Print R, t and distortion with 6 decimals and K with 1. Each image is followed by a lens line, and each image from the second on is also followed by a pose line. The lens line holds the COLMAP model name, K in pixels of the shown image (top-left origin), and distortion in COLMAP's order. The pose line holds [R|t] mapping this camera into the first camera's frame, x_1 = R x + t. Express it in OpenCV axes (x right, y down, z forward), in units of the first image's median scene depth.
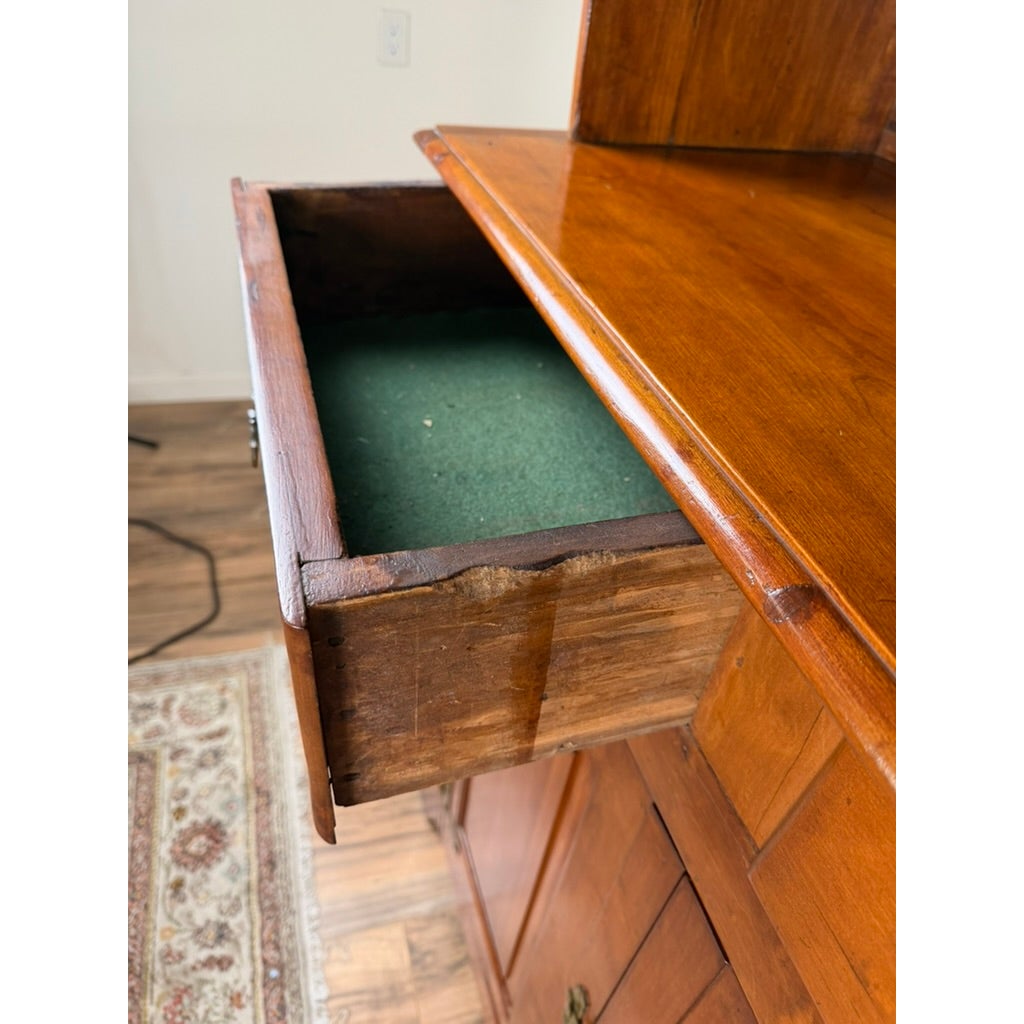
lens RADIAL K [[735.8, 0, 505.7], [0, 735.8, 520.9], [0, 0, 1]] dist [0.026670, -0.047957]
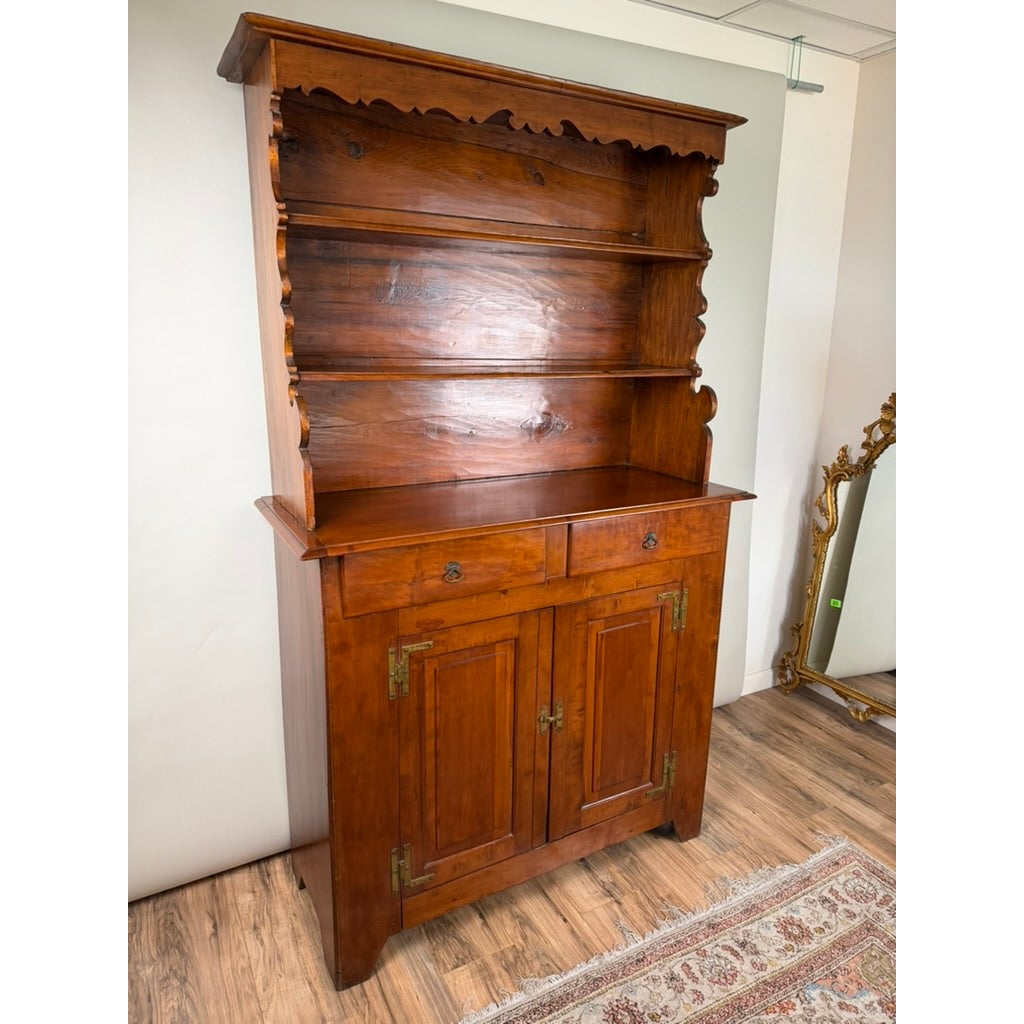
lens RADIAL K [[740.8, 0, 519.5], [0, 740.8, 499.7], [0, 0, 1]] dist [0.007824, -0.020777]
pose [[-0.223052, -0.320138, 0.920739, -1.359385], [0.597012, 0.701806, 0.388644, -0.687586], [-0.770600, 0.636380, 0.034587, 0.218644]]
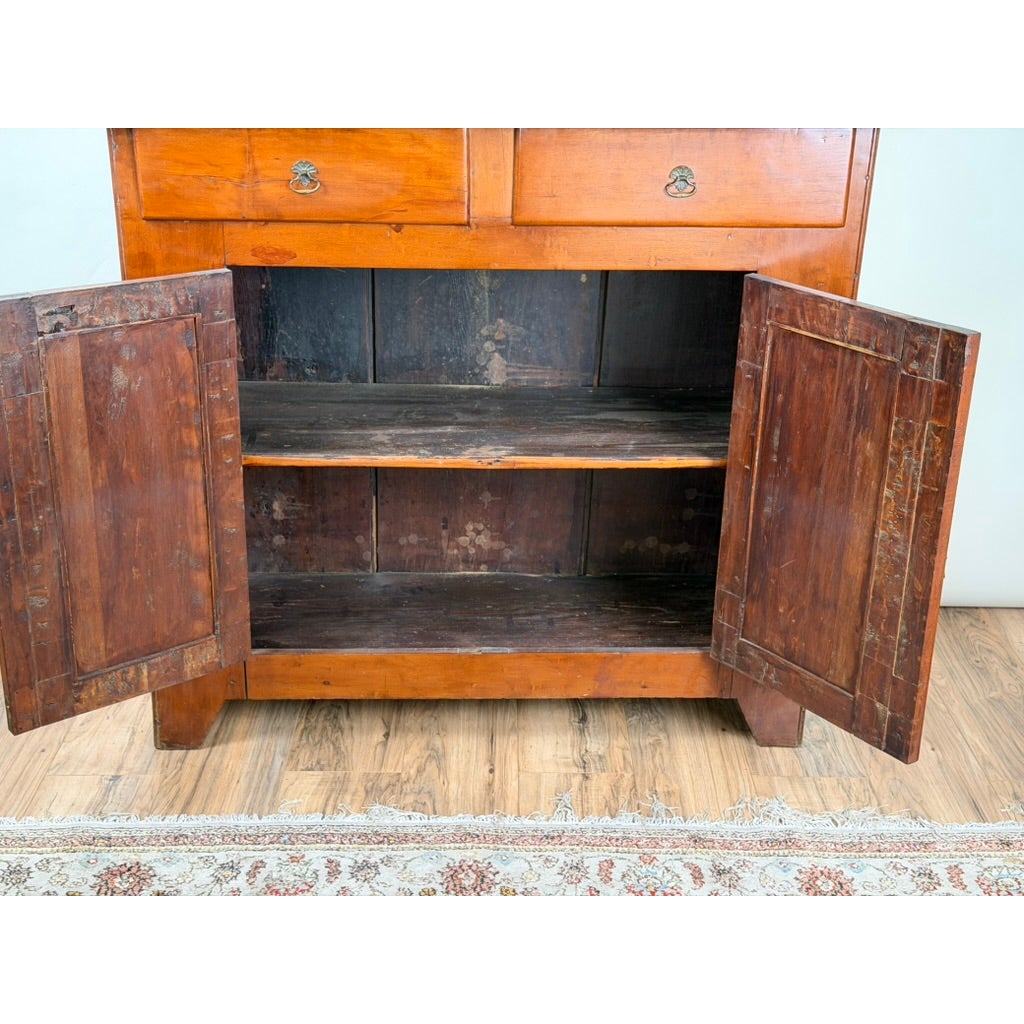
lens RADIAL K [[1464.3, 0, 512.0], [0, 1464.3, 530.2], [0, 0, 1]] dist [0.135873, -0.079458]
pose [[0.267281, -0.458759, 0.847409, -1.843999], [0.628351, 0.749698, 0.207673, 0.043881], [-0.730572, 0.476963, 0.488641, -0.497501]]
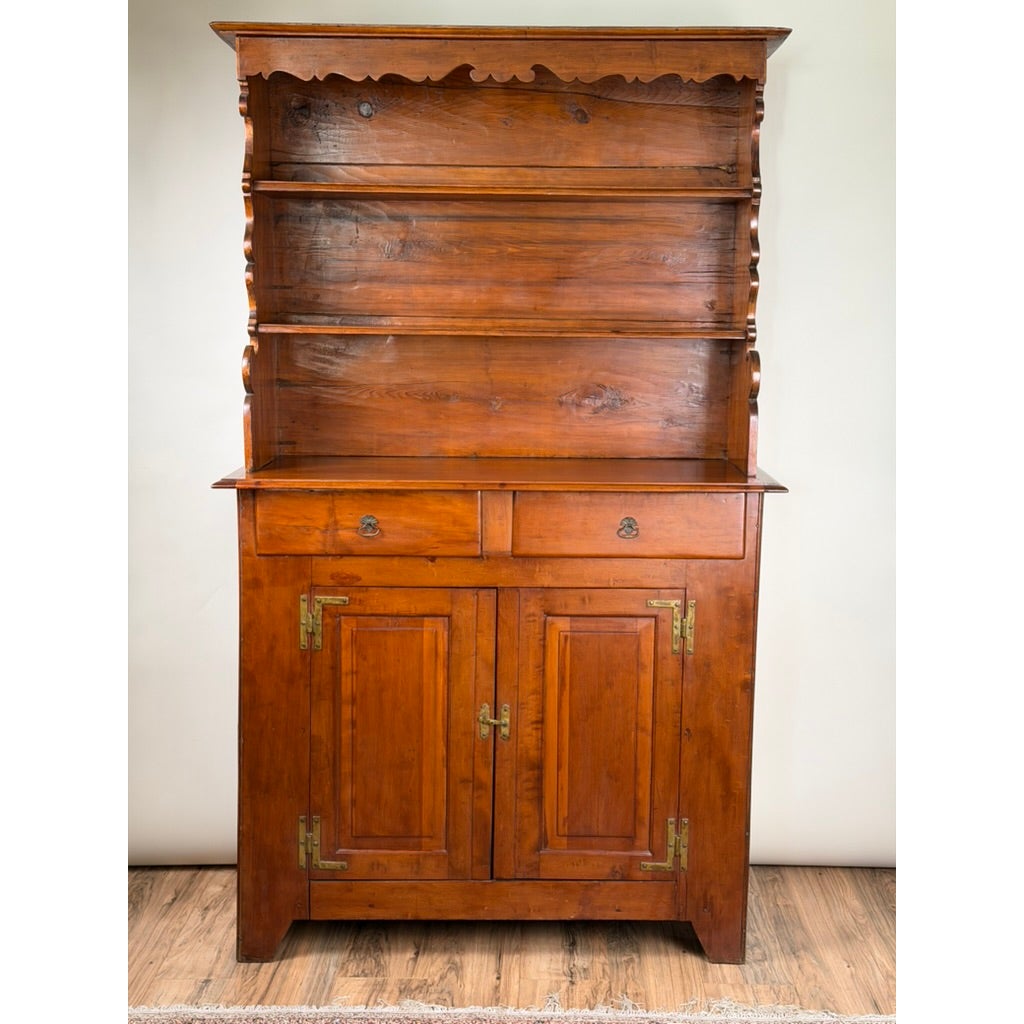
lens RADIAL K [[1482.7, 0, 512.1], [0, 1482.7, 472.1], [0, 0, 1]] dist [-0.020839, 0.486872]
pose [[0.293263, -0.205382, 0.933710, -2.640831], [0.632002, 0.774456, -0.028150, 0.104186], [-0.717336, 0.598362, 0.356921, -0.856711]]
